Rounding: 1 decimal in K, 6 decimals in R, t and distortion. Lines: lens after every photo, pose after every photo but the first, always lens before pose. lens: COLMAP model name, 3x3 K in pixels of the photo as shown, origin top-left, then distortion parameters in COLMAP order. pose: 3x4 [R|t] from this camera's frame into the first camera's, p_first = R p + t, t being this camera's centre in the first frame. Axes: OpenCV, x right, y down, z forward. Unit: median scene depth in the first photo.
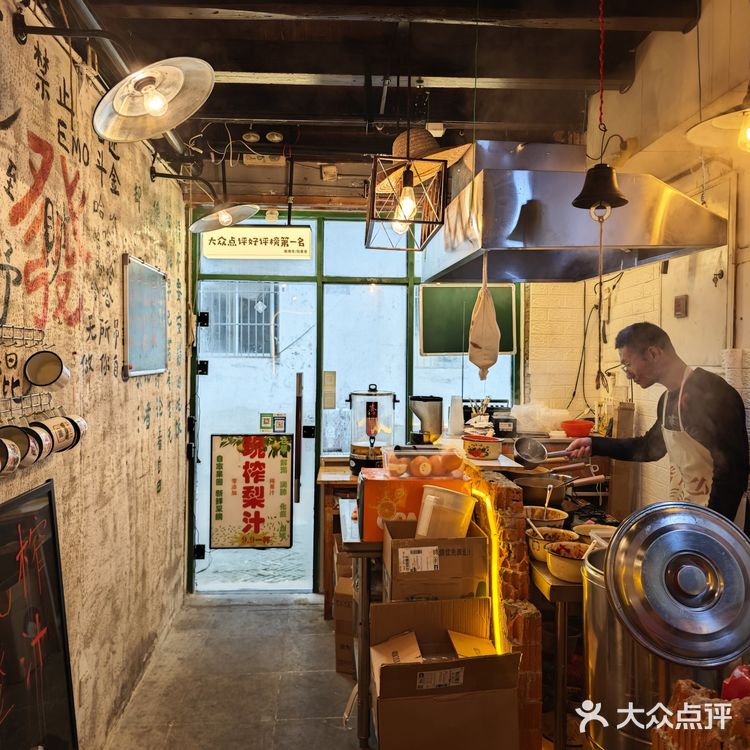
lens RADIAL K [[670.2, 0, 375.2], [0, 670.2, 373.9], [0, 0, 1]] dist [0.006273, -0.005699]
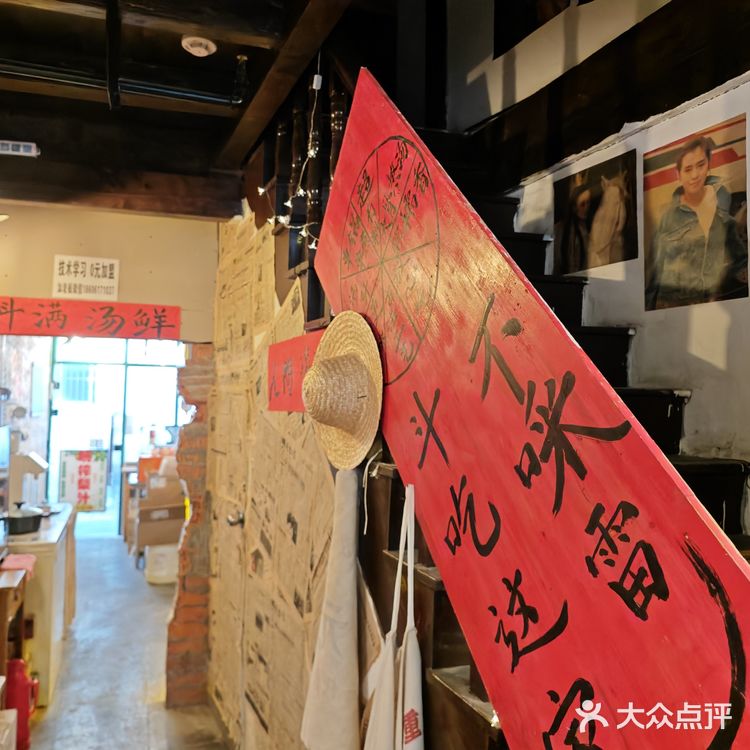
lens RADIAL K [[670.2, 0, 375.5], [0, 670.2, 373.0], [0, 0, 1]] dist [0.006273, -0.005699]
pose [[0.966331, 0.016110, 0.256797, 0.110232], [0.002072, 0.997518, -0.070376, 0.013069], [-0.257294, 0.068539, 0.963900, -0.975010]]
